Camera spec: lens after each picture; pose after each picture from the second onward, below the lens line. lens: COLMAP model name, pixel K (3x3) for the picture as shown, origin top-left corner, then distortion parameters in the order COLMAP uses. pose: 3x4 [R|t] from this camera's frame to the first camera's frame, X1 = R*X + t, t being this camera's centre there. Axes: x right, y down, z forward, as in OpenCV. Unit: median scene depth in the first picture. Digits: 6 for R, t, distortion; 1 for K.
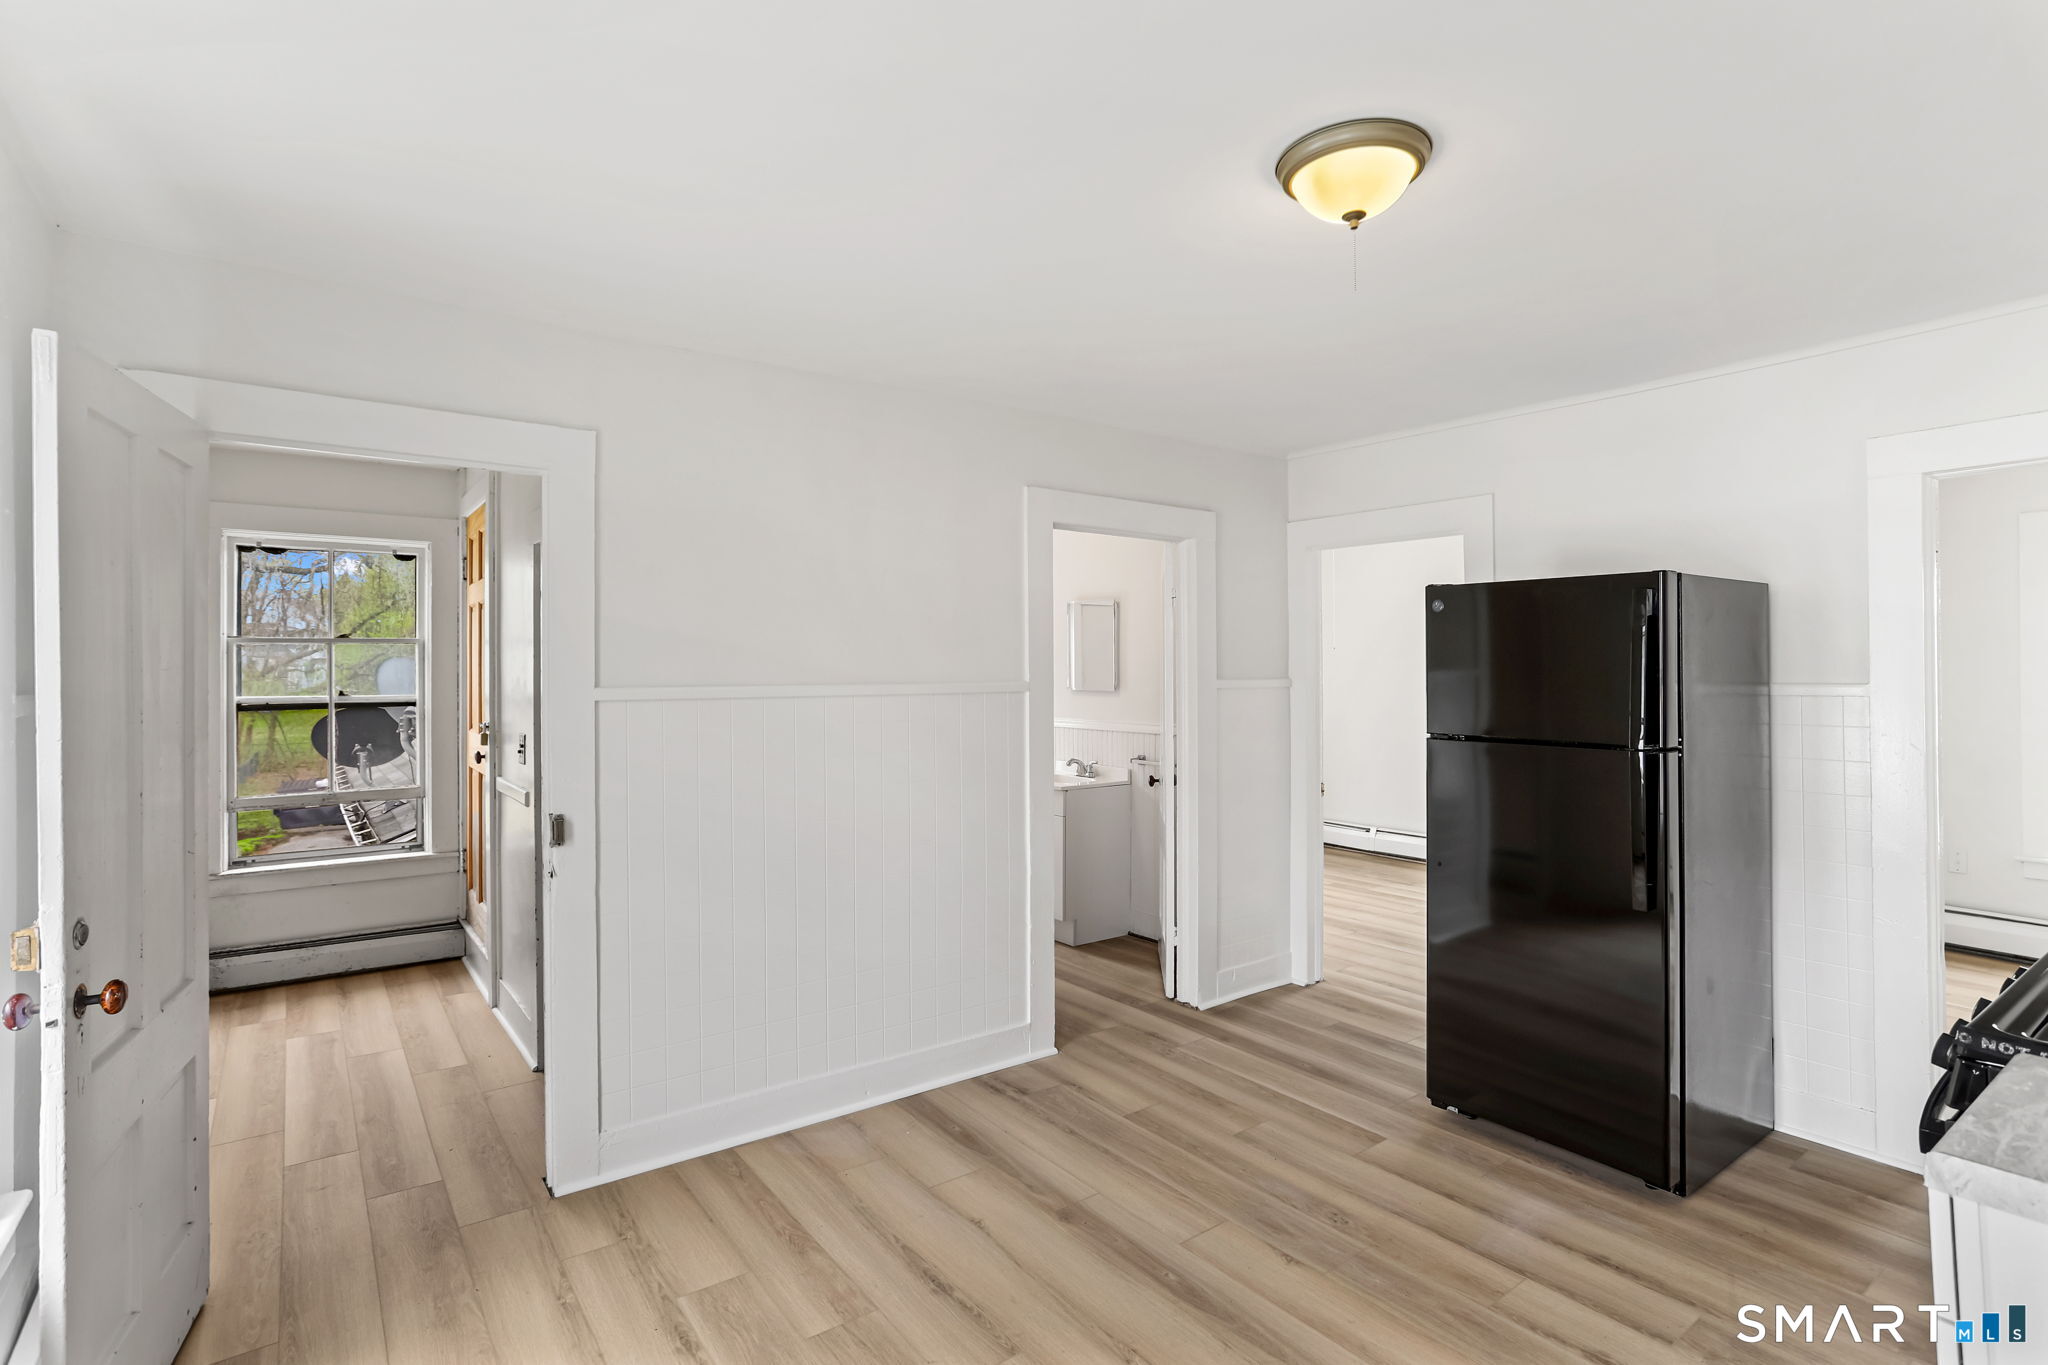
lens RADIAL K [[1003.2, 0, 1034.6], [0, 1003.2, 670.1], [0, 0, 1]] dist [-0.044196, 0.029518]
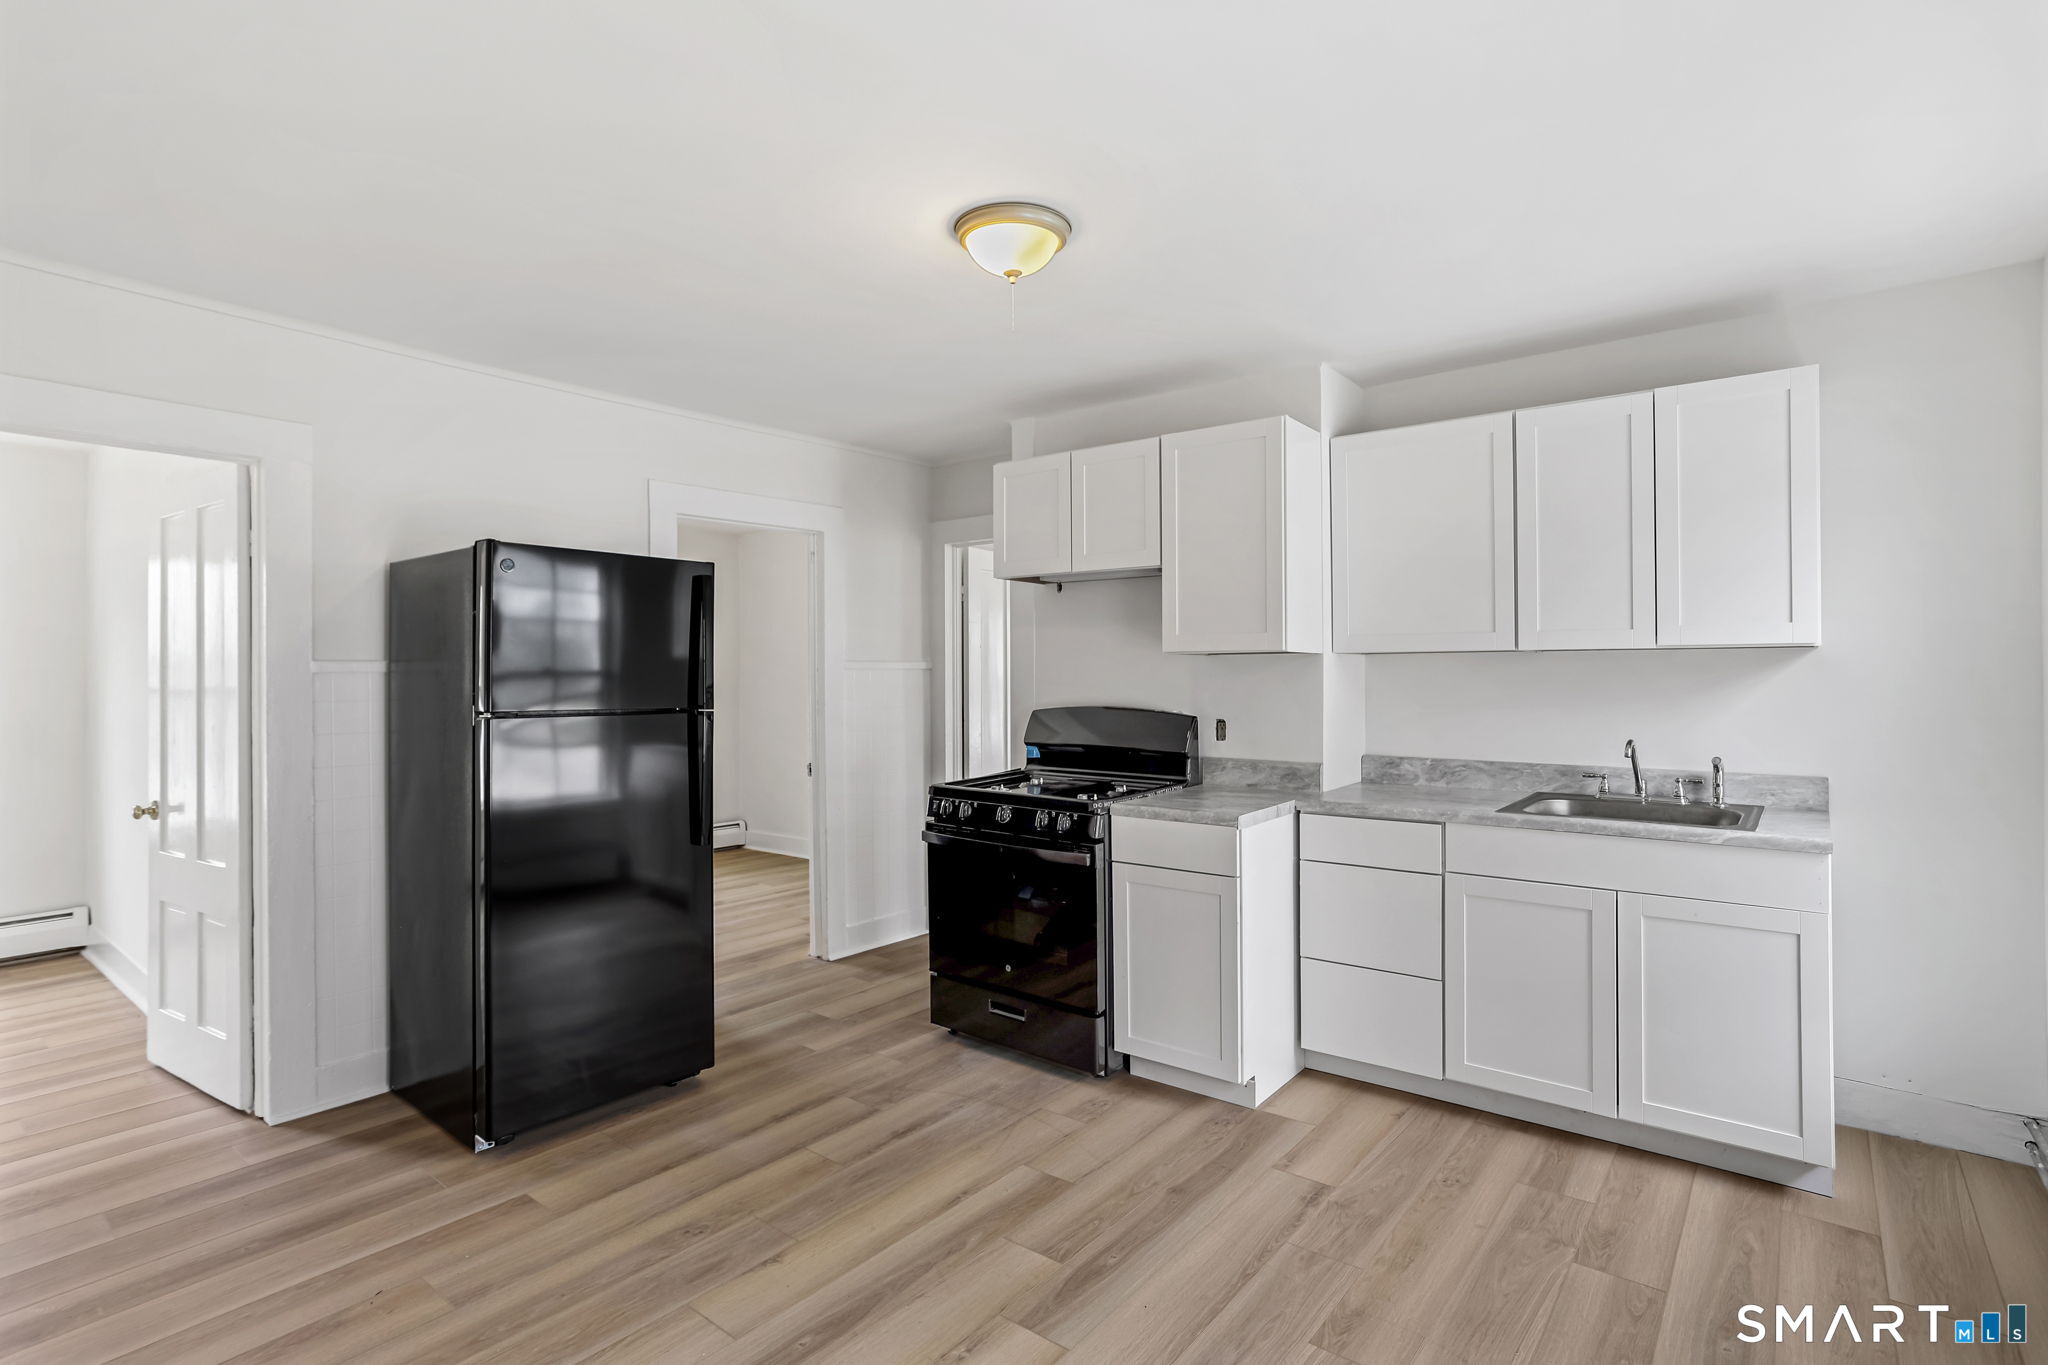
lens RADIAL K [[1003.2, 0, 1029.0], [0, 1003.2, 677.0], [0, 0, 1]] dist [-0.044196, 0.029518]
pose [[-0.256555, 0.009292, 0.966485, -0.625869], [0.007657, 0.999942, -0.007582, 0.051749], [-0.966499, 0.005455, -0.256611, 0.891414]]
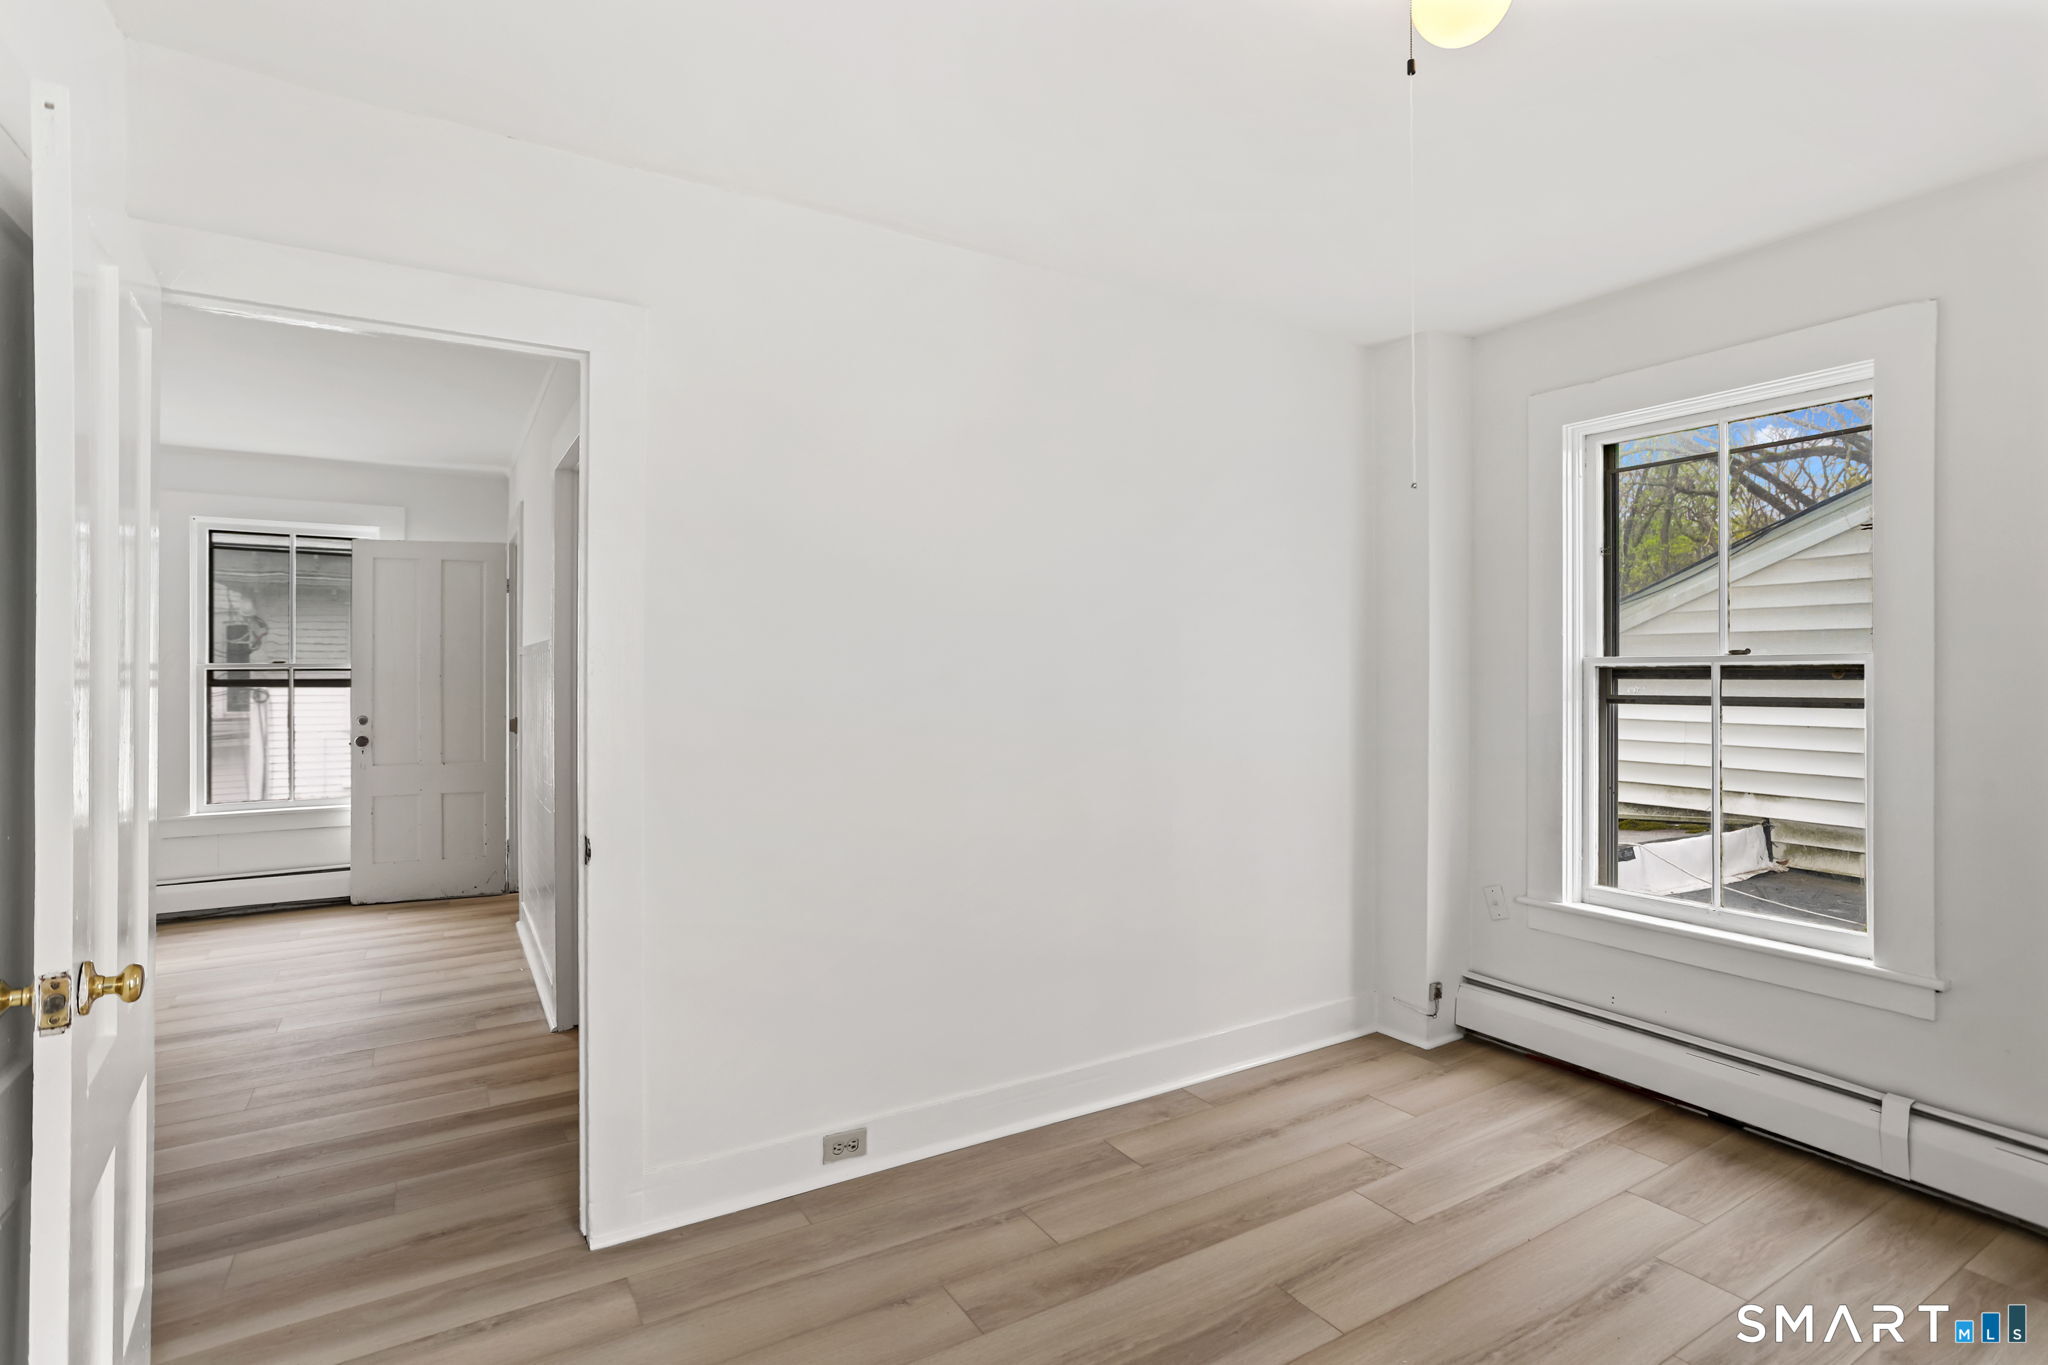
lens RADIAL K [[989.0, 0, 1053.3], [0, 989.0, 678.0], [0, 0, 1]] dist [0.000070, 0.002151]
pose [[-0.077705, 0.008218, -0.996943, 1.270707], [-0.010822, 0.999900, 0.009086, 0.044204], [0.996918, 0.011495, -0.077608, 2.123919]]
